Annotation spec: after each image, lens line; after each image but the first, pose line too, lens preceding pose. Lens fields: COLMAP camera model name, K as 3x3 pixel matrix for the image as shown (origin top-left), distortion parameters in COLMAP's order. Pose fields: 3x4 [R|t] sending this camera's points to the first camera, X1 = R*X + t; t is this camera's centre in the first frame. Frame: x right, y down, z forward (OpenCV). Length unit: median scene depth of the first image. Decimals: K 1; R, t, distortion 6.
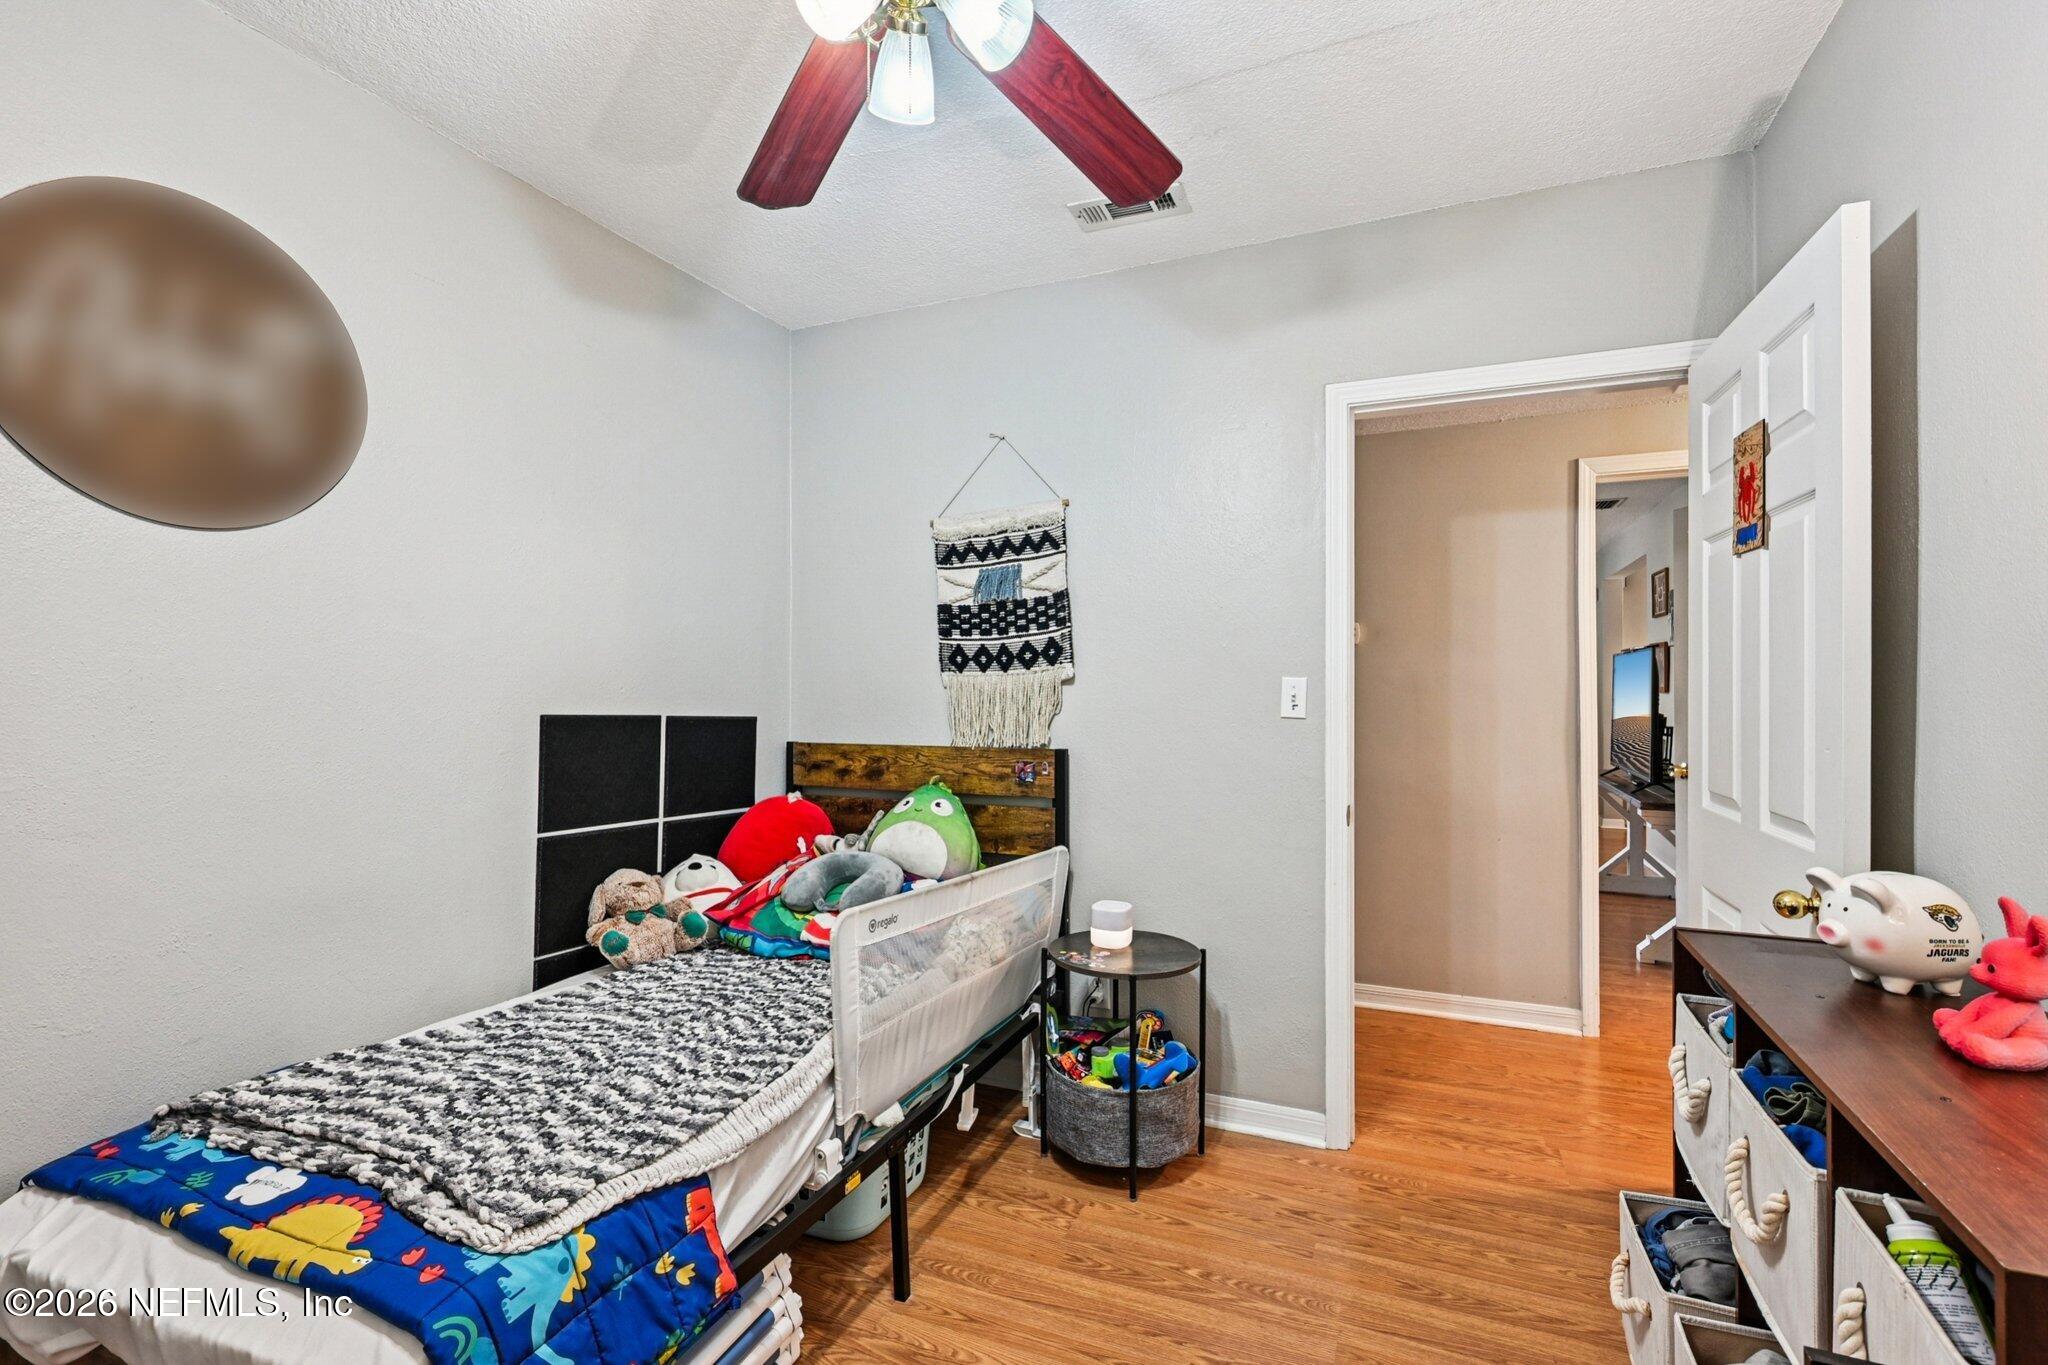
lens RADIAL K [[944.7, 0, 1024.0], [0, 944.7, 682.5], [0, 0, 1]] dist [-0.000479, -0.000089]
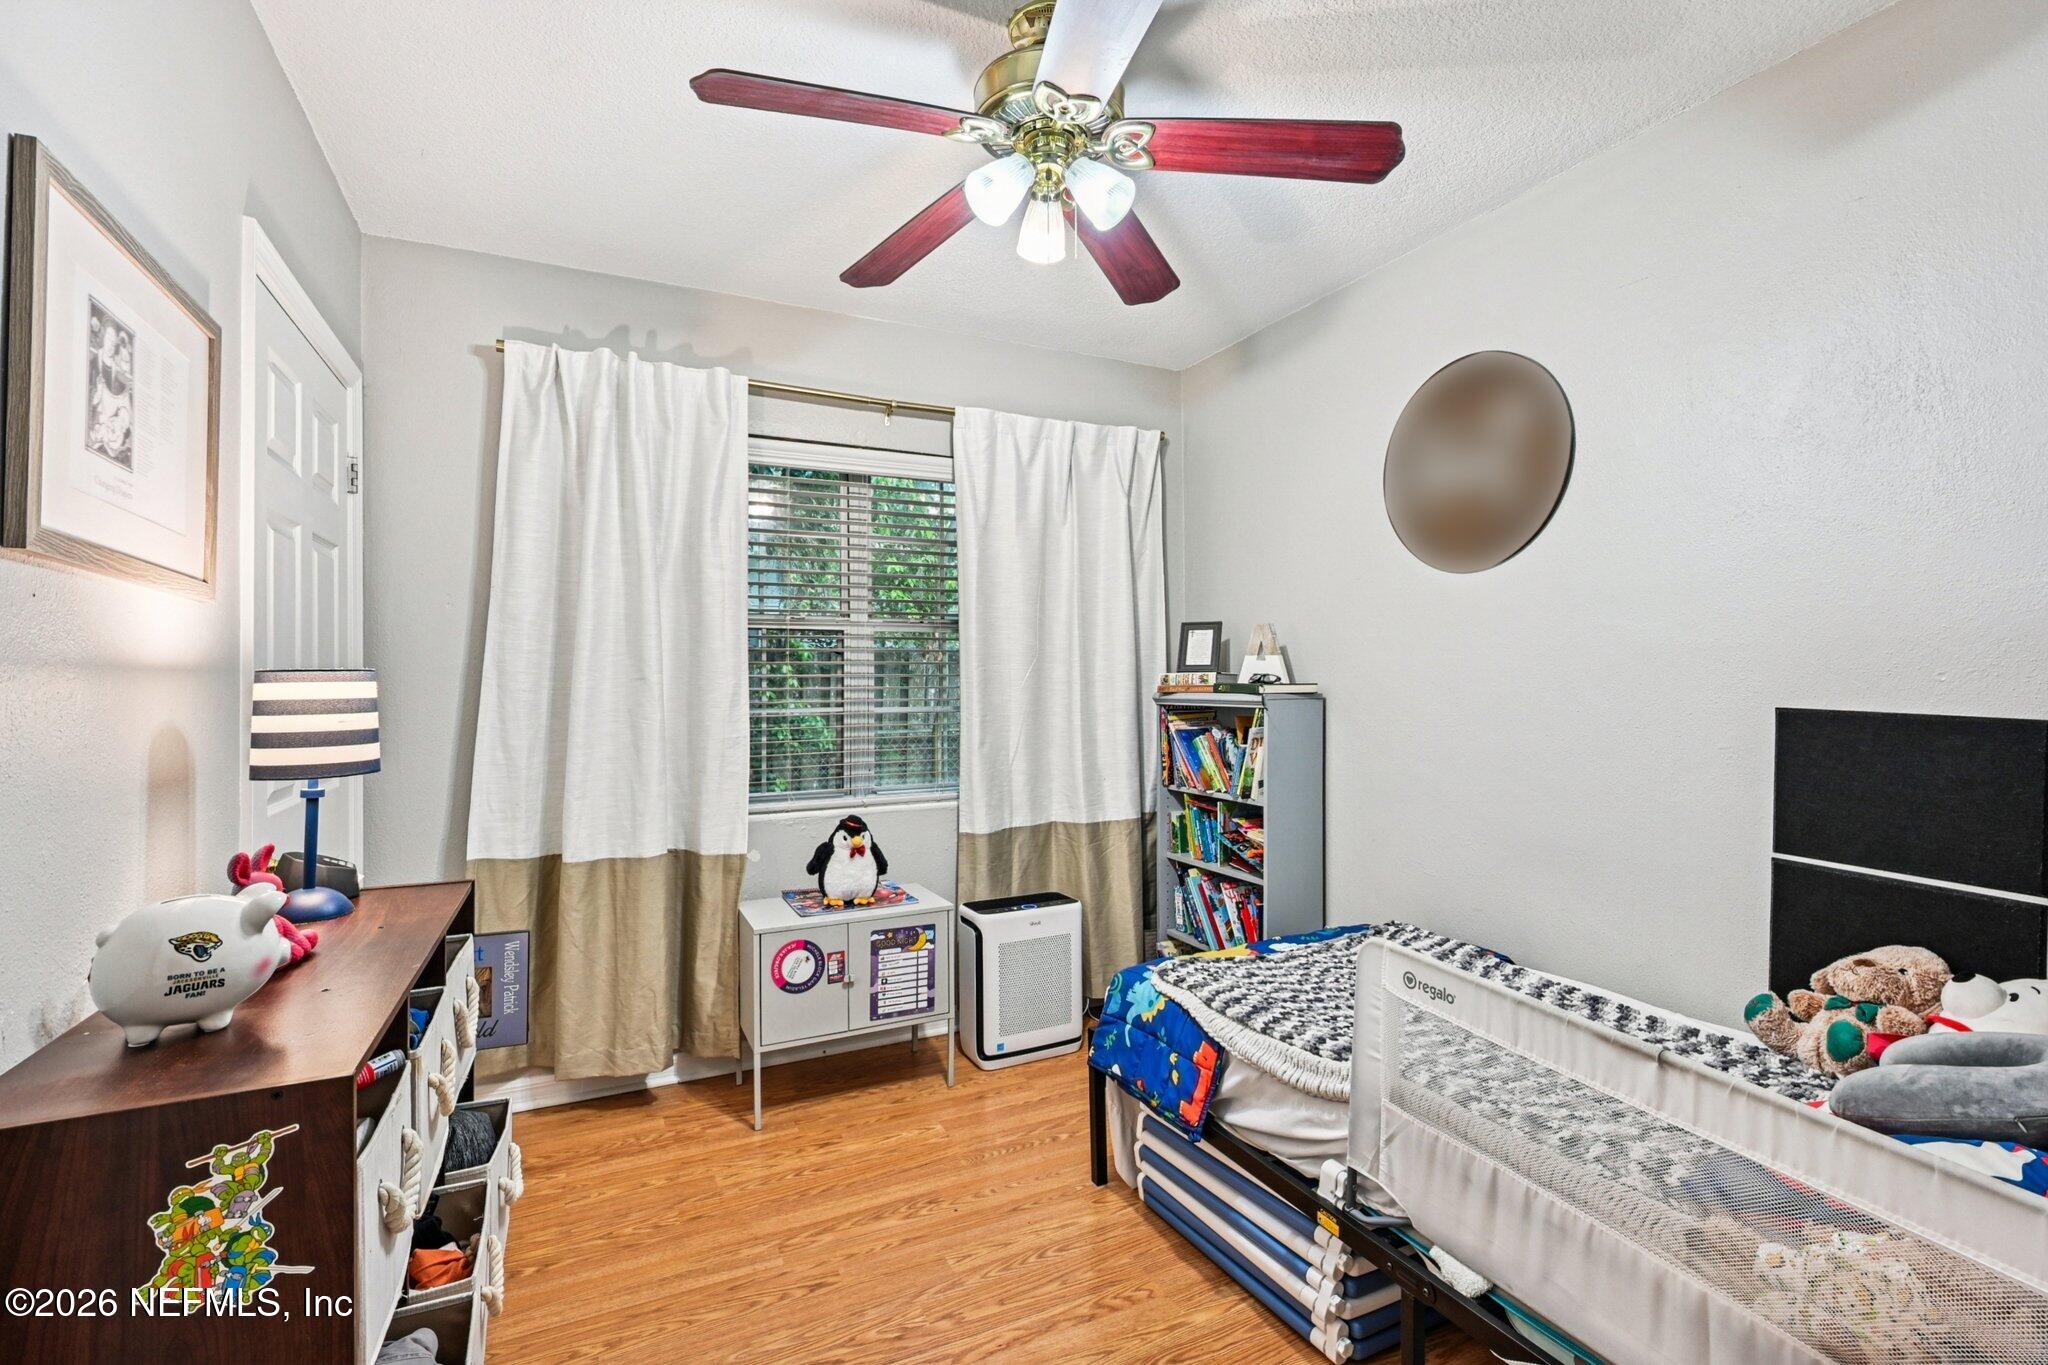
lens RADIAL K [[917.7, 0, 1024.0], [0, 917.7, 682.5], [0, 0, 1]] dist [-0.000759, -0.000043]
pose [[-0.651962, 0.008359, -0.758205, 0.685647], [0.008799, 0.999955, 0.003458, 0.006194], [0.758200, -0.004417, -0.652007, 1.381569]]
